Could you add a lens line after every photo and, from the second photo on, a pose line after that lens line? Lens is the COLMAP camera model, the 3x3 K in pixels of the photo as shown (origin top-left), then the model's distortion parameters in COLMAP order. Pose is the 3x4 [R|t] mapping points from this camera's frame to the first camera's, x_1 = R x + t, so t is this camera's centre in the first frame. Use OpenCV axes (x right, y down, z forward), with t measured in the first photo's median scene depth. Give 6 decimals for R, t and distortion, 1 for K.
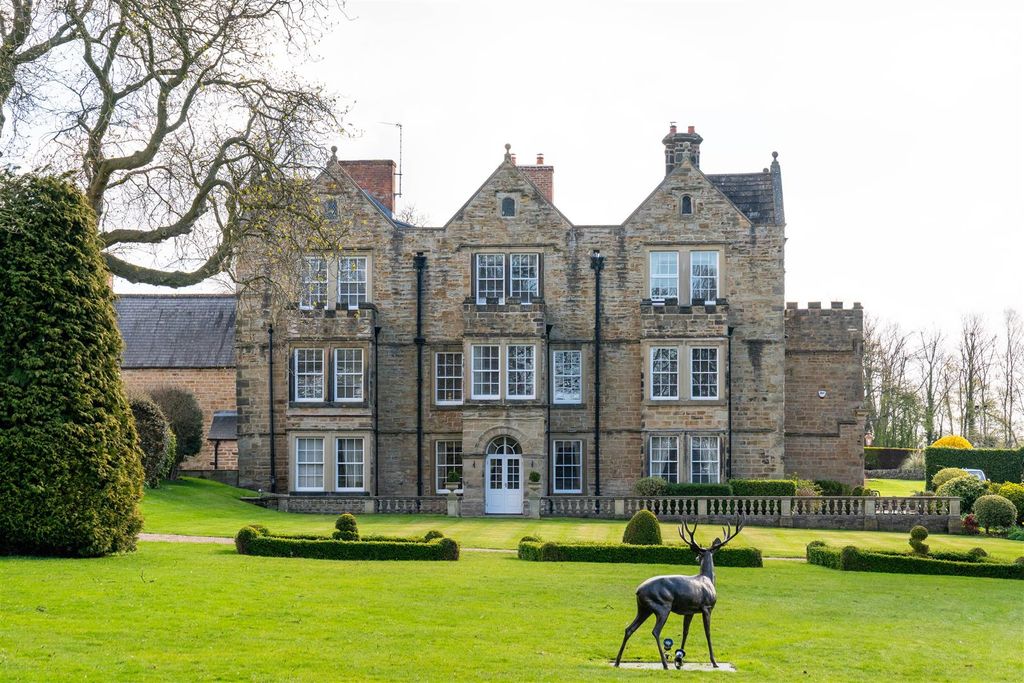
lens RADIAL K [[2325.1, 0, 512.0], [0, 2325.1, 341.5], [0, 0, 1]] dist [0.035236, 0.030036]
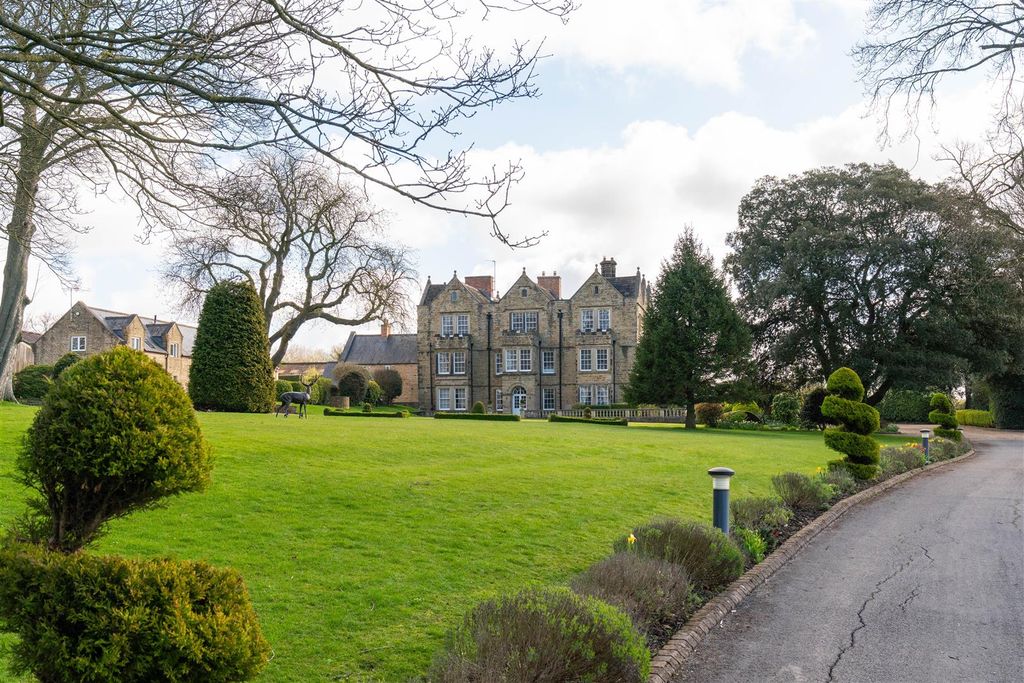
lens RADIAL K [[1108.4, 0, 512.0], [0, 1108.4, 341.5], [0, 0, 1]] dist [0.070453, -0.006368]
pose [[0.985090, -0.020117, -0.170861, 0.184900], [0.016260, 0.999581, -0.023939, 0.020629], [0.171271, 0.020804, 0.985004, -0.148887]]
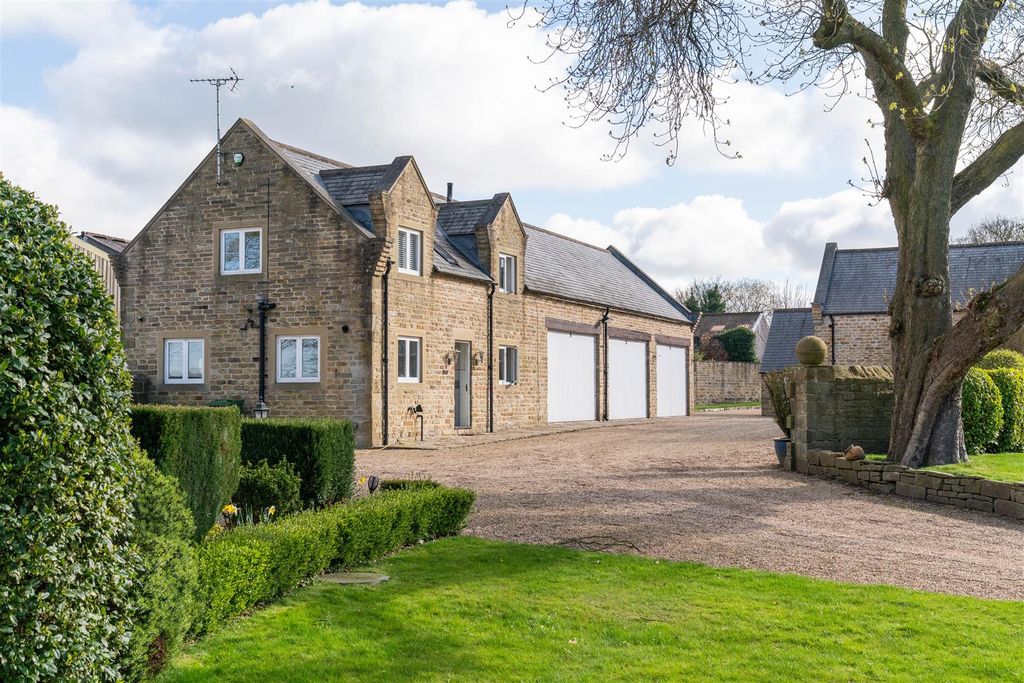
lens RADIAL K [[1108.4, 0, 512.0], [0, 1108.4, 341.5], [0, 0, 1]] dist [0.070453, -0.006368]
pose [[0.923665, -0.030072, -0.382019, -0.173911], [0.035116, 0.999364, 0.006236, 0.018889], [0.381588, -0.019175, 0.924134, 0.502128]]
